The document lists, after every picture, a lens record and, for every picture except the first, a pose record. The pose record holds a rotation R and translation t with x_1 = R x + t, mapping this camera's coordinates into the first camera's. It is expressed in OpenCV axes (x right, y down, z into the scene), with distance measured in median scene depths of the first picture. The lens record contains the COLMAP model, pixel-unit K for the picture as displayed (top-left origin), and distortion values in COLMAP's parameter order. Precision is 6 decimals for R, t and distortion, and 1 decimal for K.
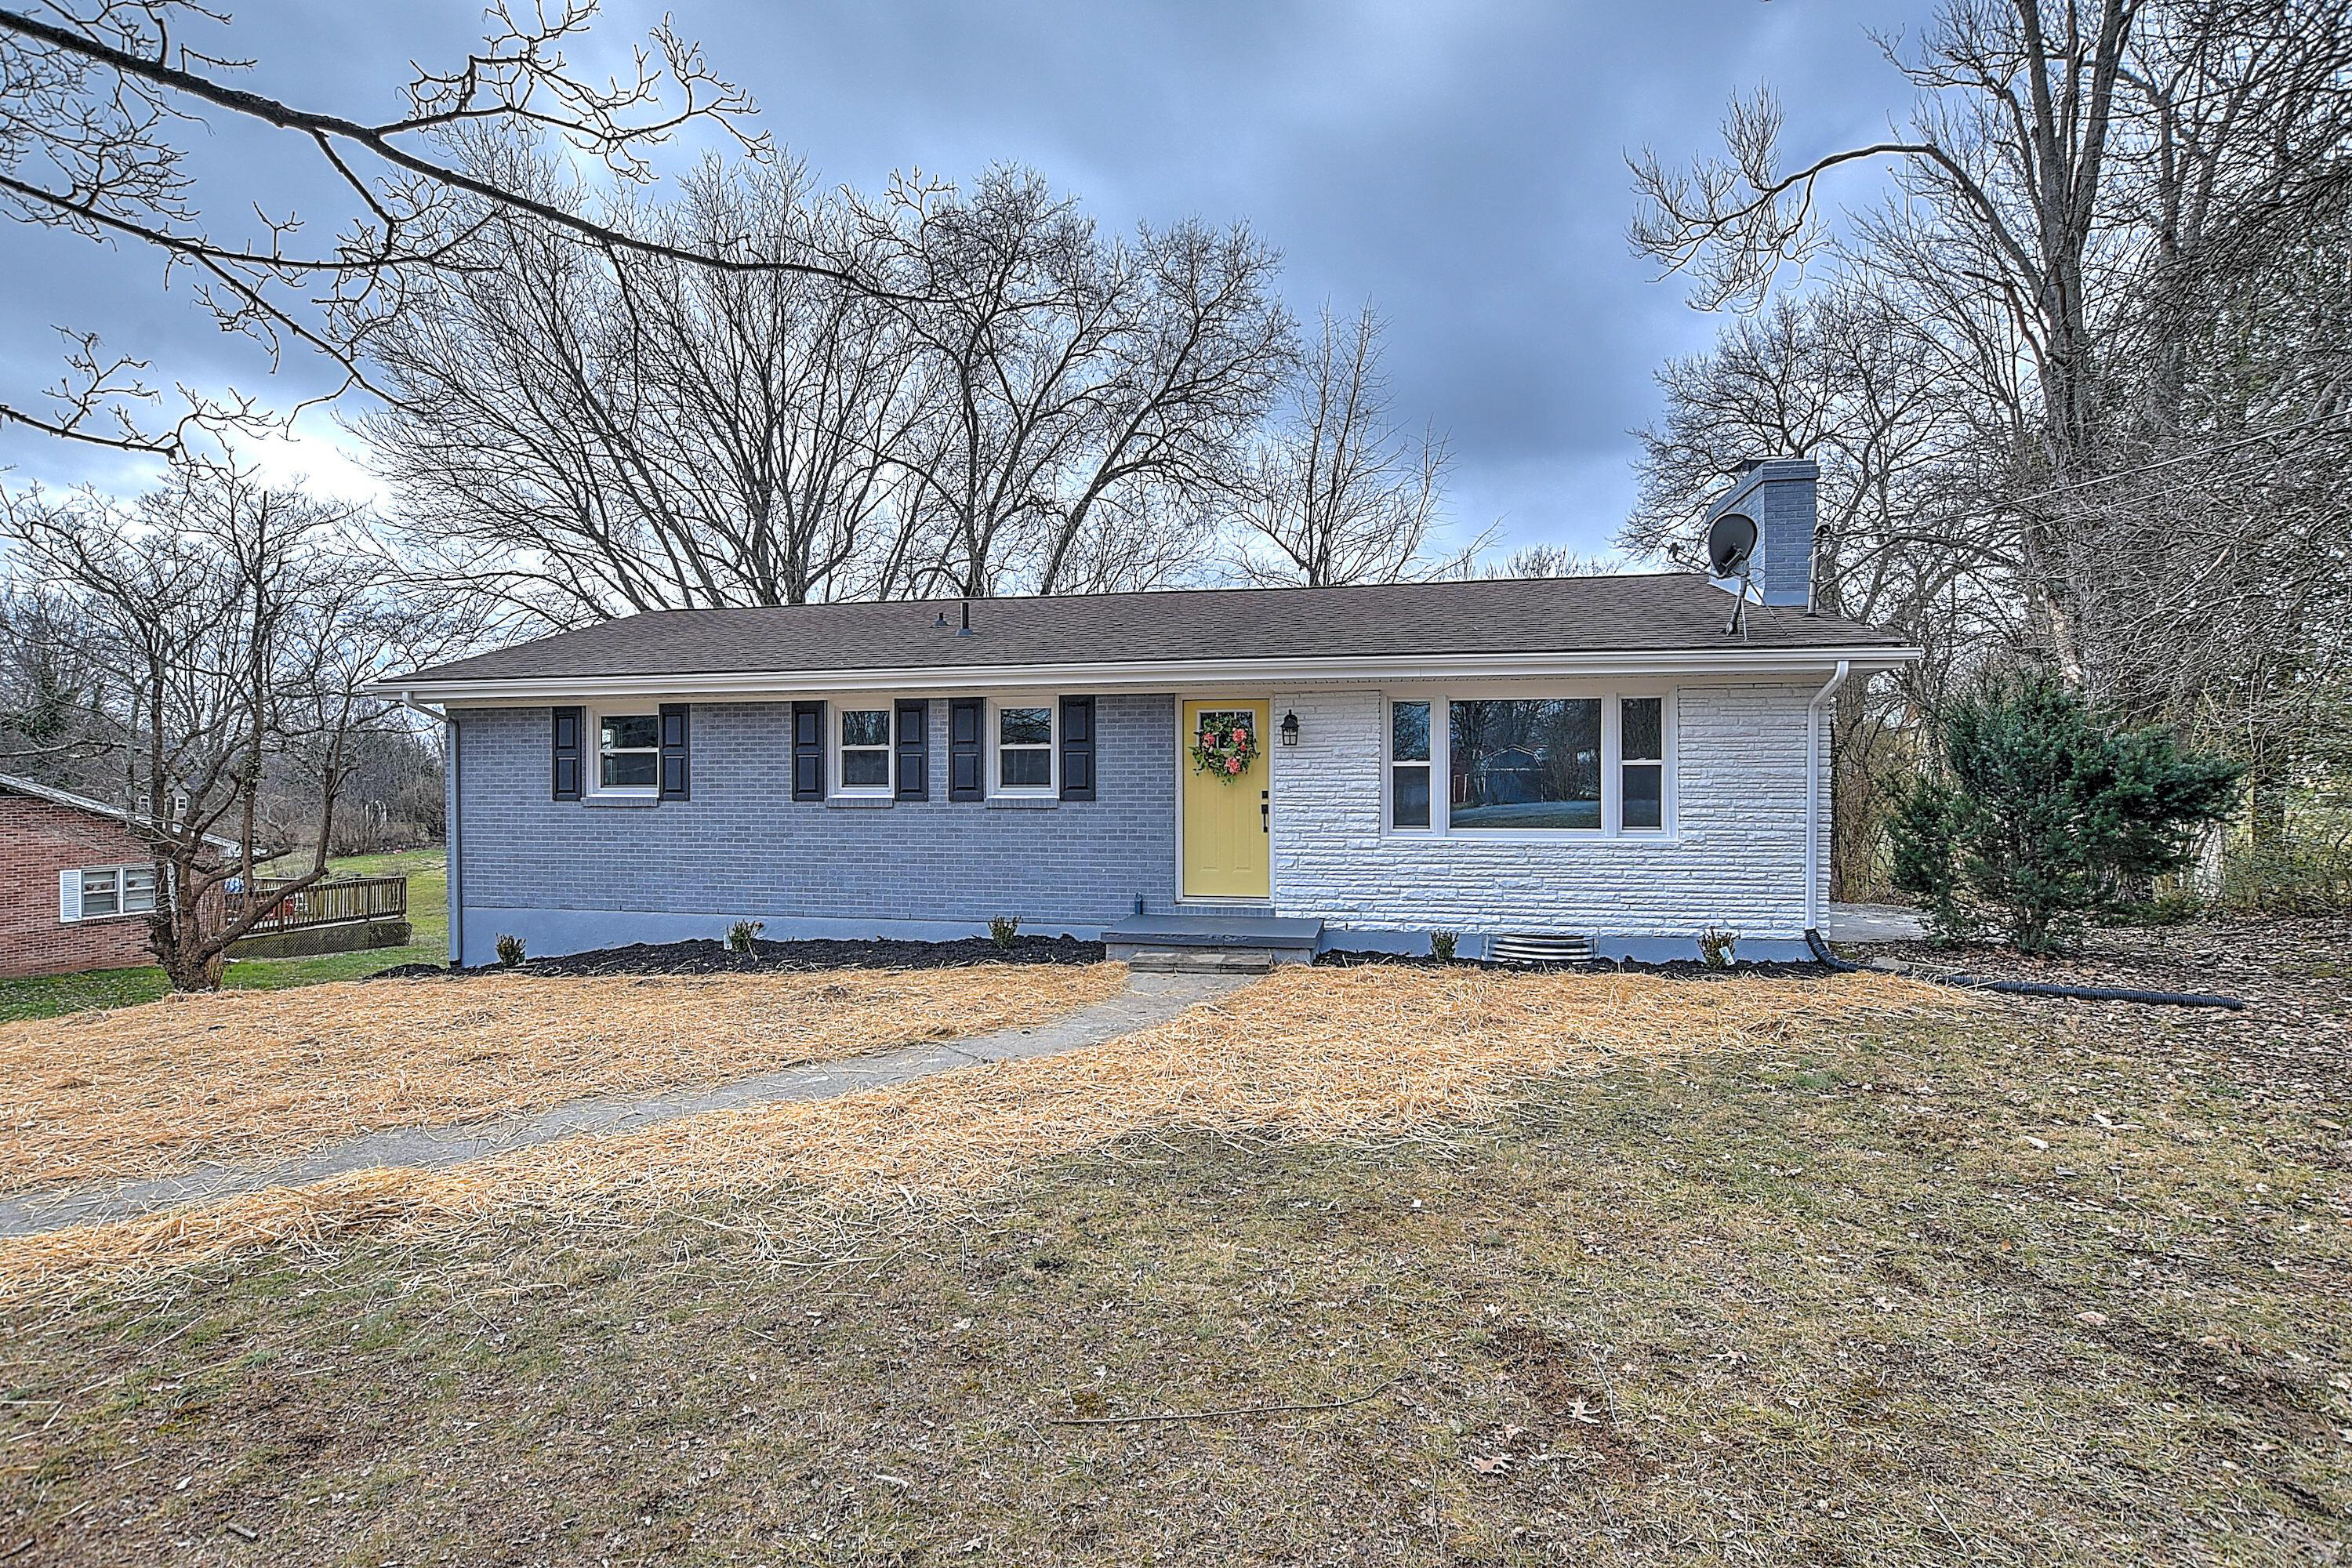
lens RADIAL K [[1132.2, 0, 1172.3], [0, 1132.2, 792.4], [0, 0, 1]] dist [-0.024961, -0.000477]
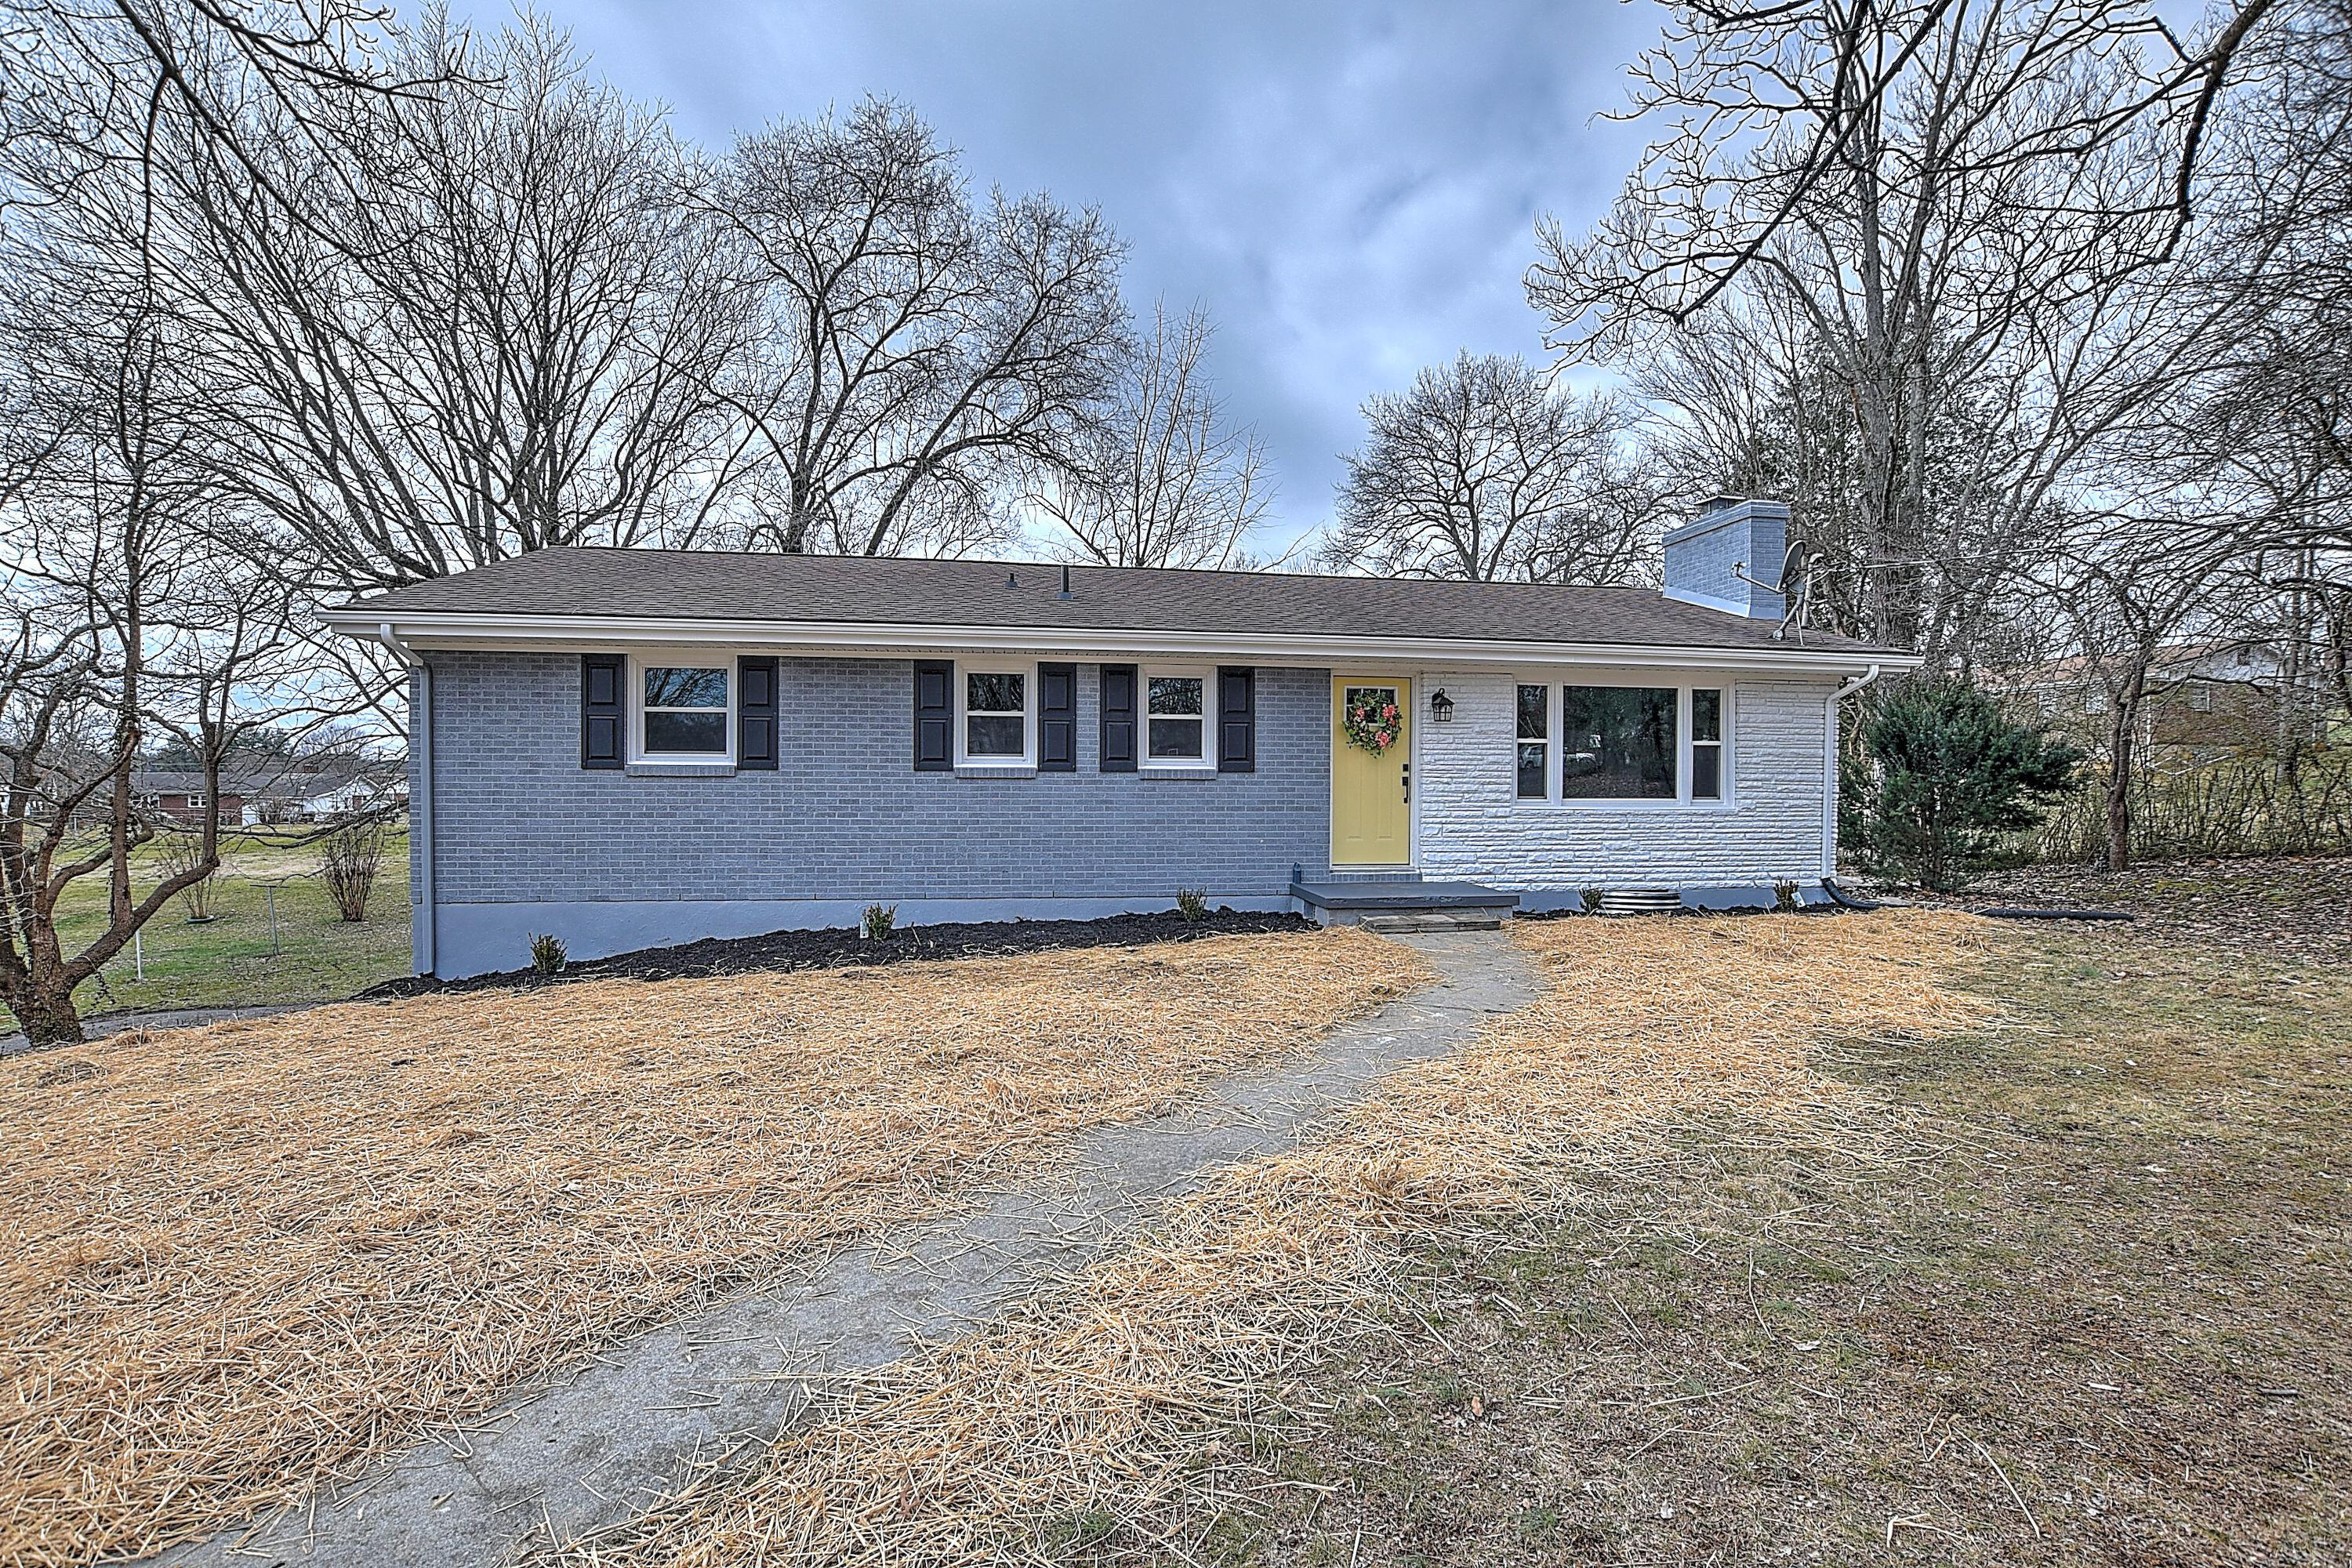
lens RADIAL K [[1046.9, 0, 1188.5], [0, 1046.9, 798.4], [0, 0, 1]] dist [-0.026899, 0.001066]
pose [[0.932649, -0.004410, 0.360757, -0.454830], [-0.008196, 0.999408, 0.033405, 0.000088], [-0.360691, -0.034112, 0.932061, 0.154016]]
